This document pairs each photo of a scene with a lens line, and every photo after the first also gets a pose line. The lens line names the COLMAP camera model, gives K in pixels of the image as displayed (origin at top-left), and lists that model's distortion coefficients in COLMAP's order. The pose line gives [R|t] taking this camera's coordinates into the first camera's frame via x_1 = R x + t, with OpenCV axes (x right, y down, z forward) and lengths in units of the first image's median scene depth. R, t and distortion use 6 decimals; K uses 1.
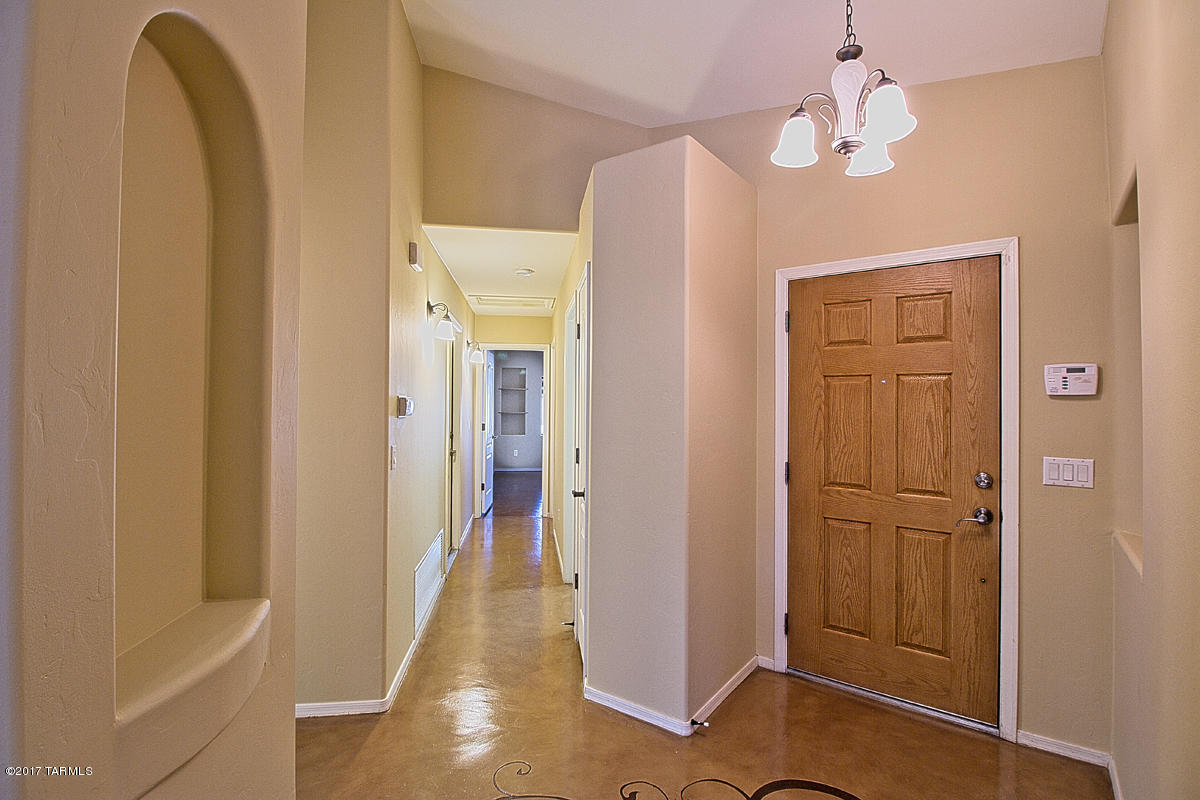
lens RADIAL K [[554.6, 0, 600.9], [0, 554.6, 395.2], [0, 0, 1]] dist [-0.007283, -0.007539]
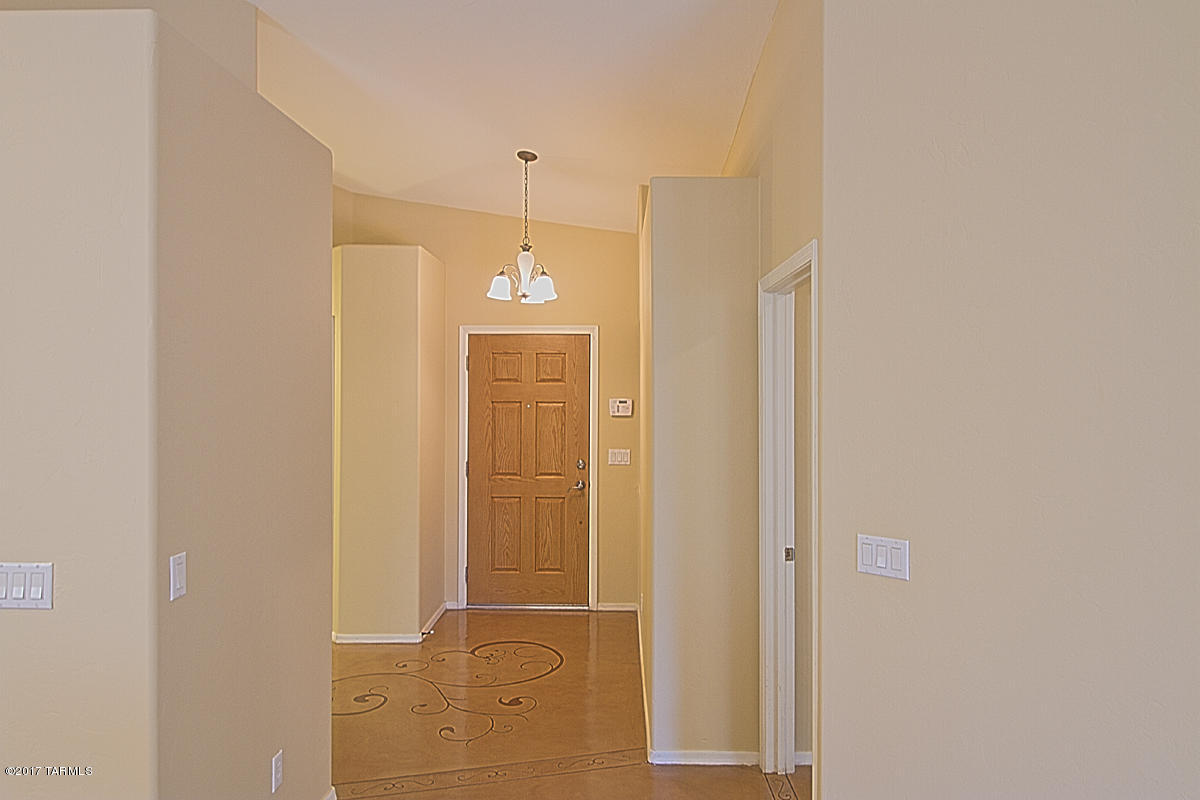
lens RADIAL K [[793.2, 0, 598.2], [0, 793.2, 393.1], [0, 0, 1]] dist [0.003830, 0.000081]
pose [[0.809926, -0.000262, 0.586532, -0.680191], [-0.005588, 0.999951, 0.008163, -0.085140], [-0.586505, -0.009889, 0.809885, -0.984252]]
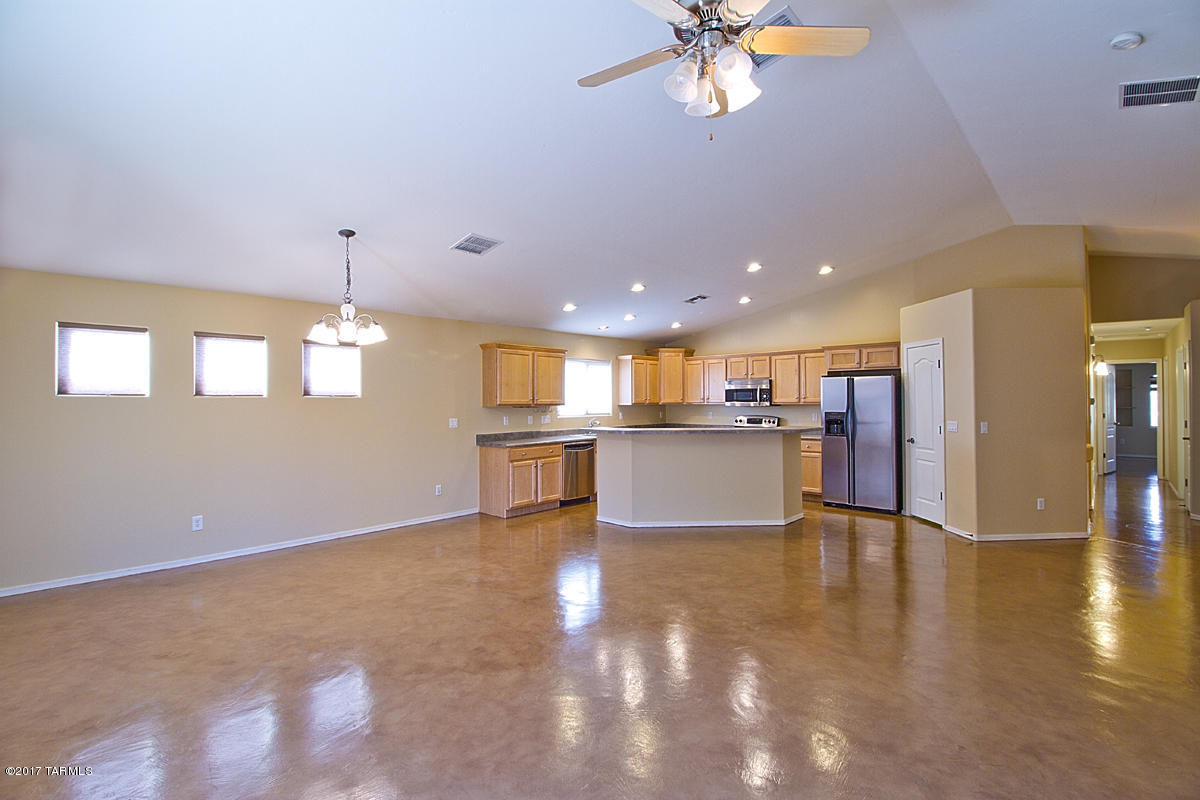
lens RADIAL K [[554.6, 0, 606.5], [0, 554.6, 394.3], [0, 0, 1]] dist [-0.007283, -0.007539]
pose [[0.641752, -0.015074, -0.766764, 0.172006], [0.015428, 0.999858, -0.006743, -0.033868], [0.766757, -0.007502, 0.641894, -2.631950]]
